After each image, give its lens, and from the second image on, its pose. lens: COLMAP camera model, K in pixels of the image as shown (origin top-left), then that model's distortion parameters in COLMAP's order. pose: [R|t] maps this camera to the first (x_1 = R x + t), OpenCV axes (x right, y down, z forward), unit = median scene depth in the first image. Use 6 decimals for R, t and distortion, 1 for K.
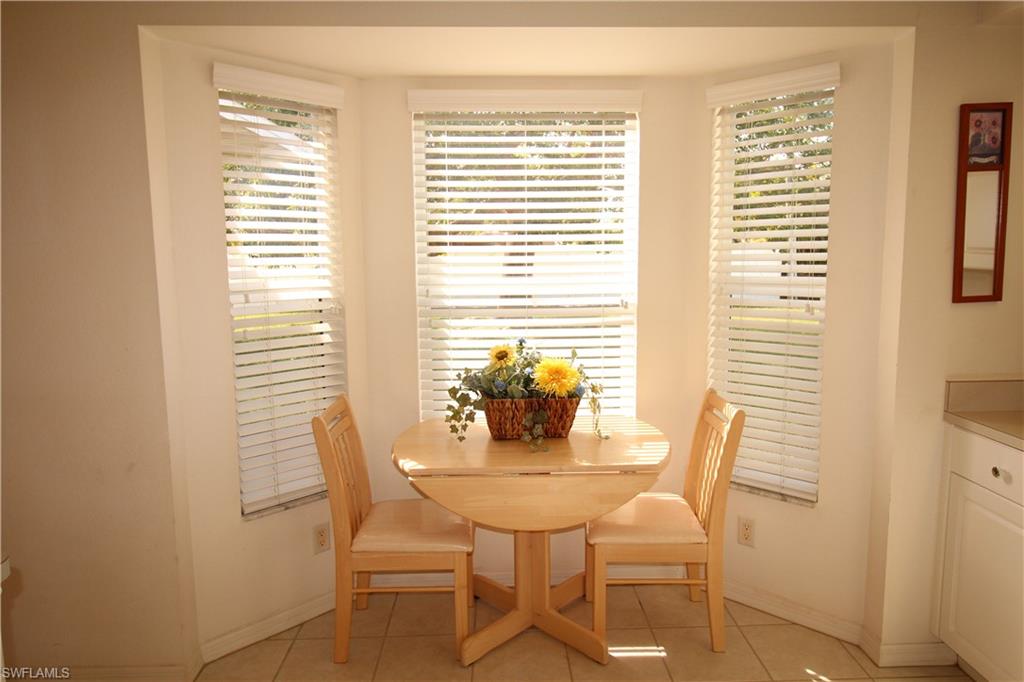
lens RADIAL K [[689.4, 0, 515.6], [0, 689.4, 333.8], [0, 0, 1]] dist [0.011990, -0.015223]
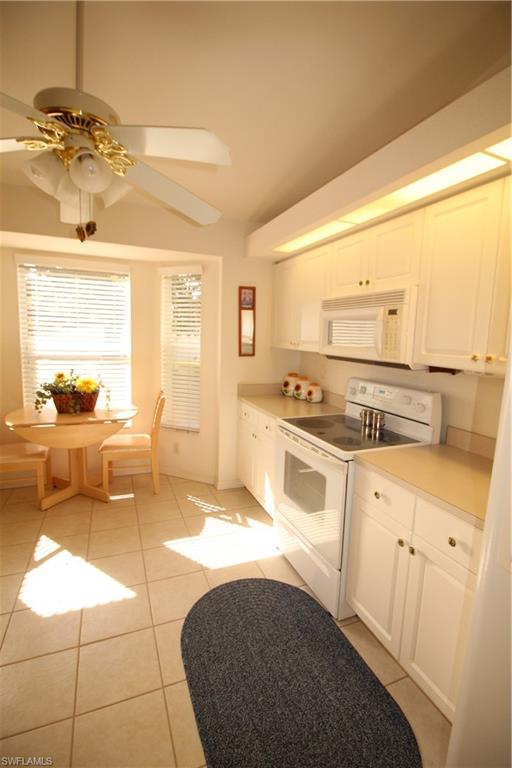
lens RADIAL K [[360.4, 0, 261.8], [0, 360.4, 380.2], [0, 0, 1]] dist [-0.007409, -0.006008]
pose [[0.931831, -0.004273, 0.362868, 0.172420], [-0.000487, 0.999915, 0.013026, 0.030311], [-0.362893, -0.012315, 0.931749, -0.364085]]
